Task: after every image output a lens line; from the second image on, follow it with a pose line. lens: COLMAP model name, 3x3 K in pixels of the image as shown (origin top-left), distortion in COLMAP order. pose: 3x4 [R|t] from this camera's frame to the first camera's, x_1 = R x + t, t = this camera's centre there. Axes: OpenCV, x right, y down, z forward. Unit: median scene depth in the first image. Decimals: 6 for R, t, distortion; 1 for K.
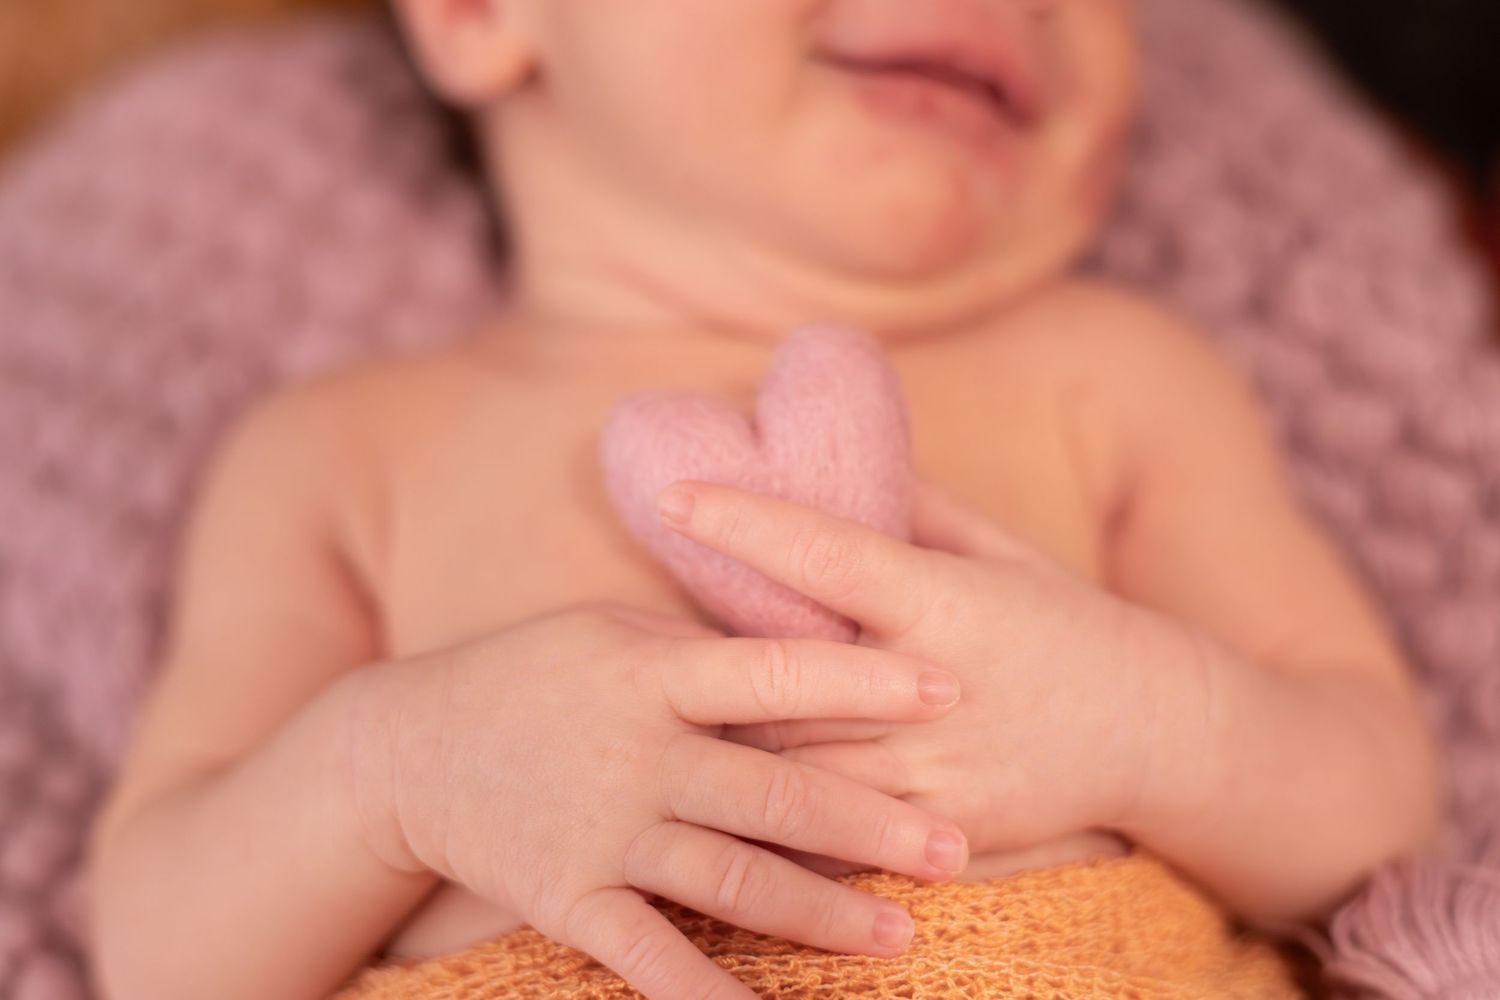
lens RADIAL K [[2181.2, 0, 751.4], [0, 2181.2, 499.3], [0, 0, 1]] dist [0.041382, 0.000000]
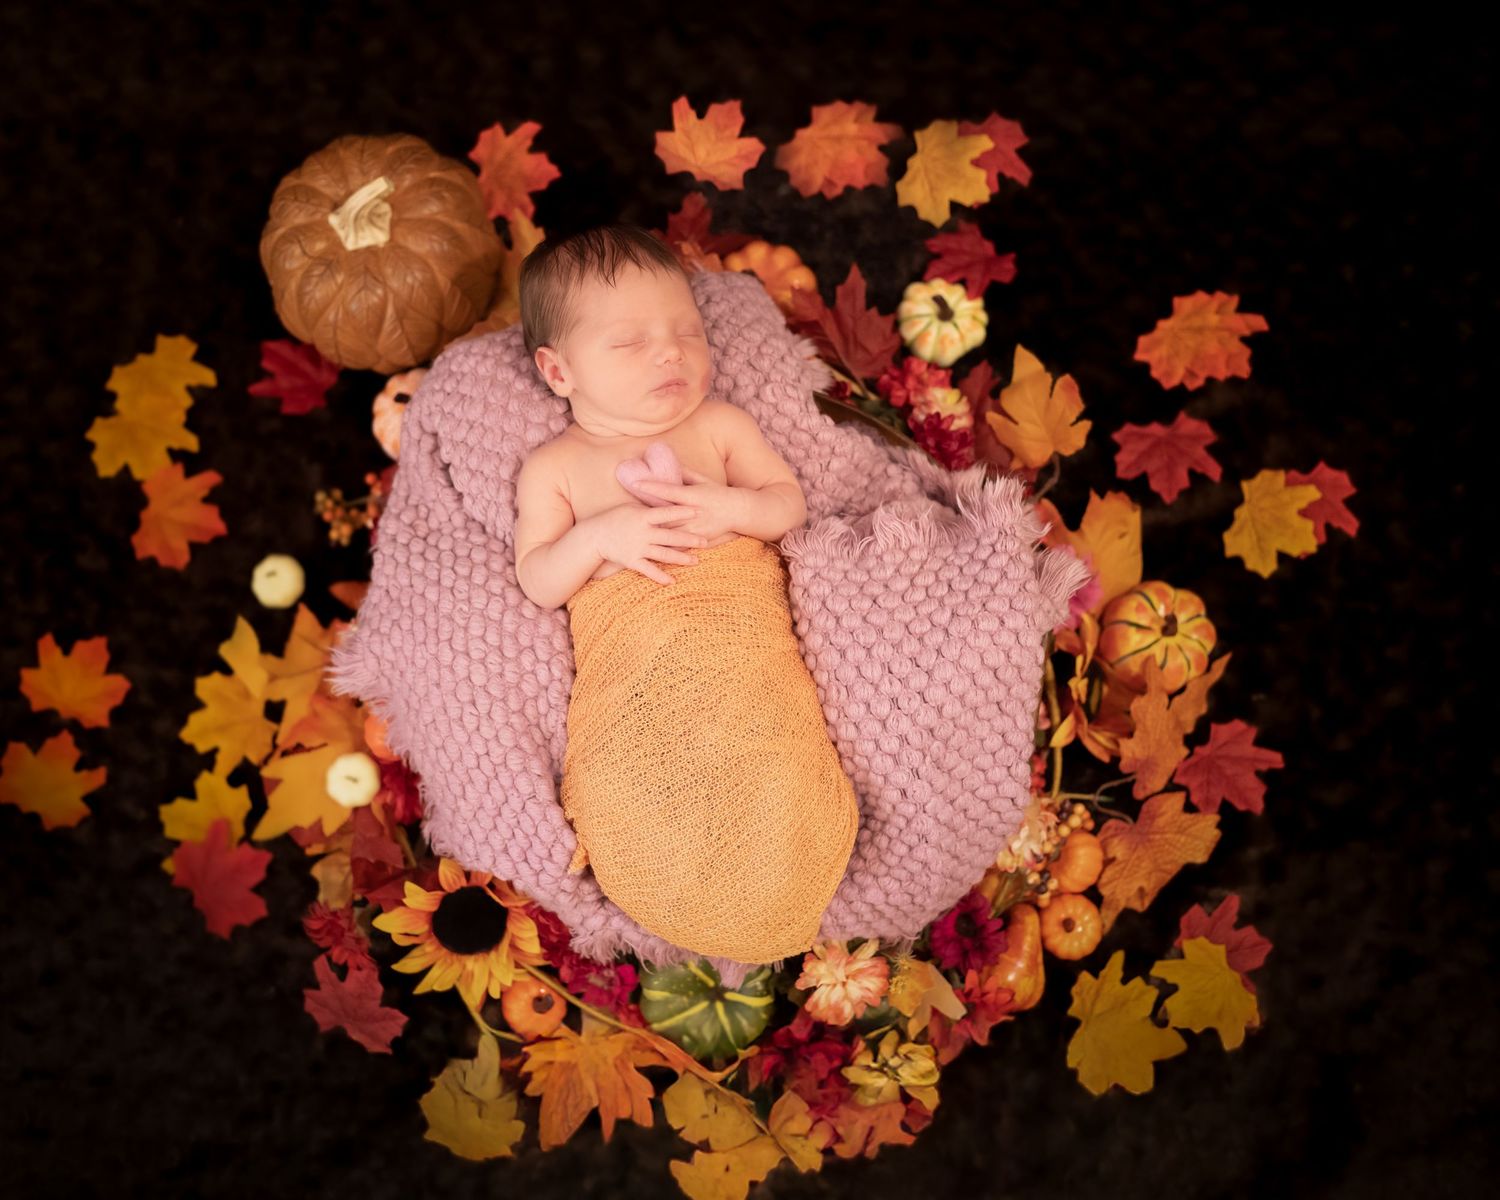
lens RADIAL K [[2227.8, 0, 750.4], [0, 2227.8, 599.6], [0, 0, 1]] dist [-0.000418, 0.000000]
pose [[0.980916, -0.176716, 0.081093, -0.232262], [0.160549, 0.971416, 0.174856, -0.574550], [-0.109675, -0.158499, 0.981249, -3.968640]]
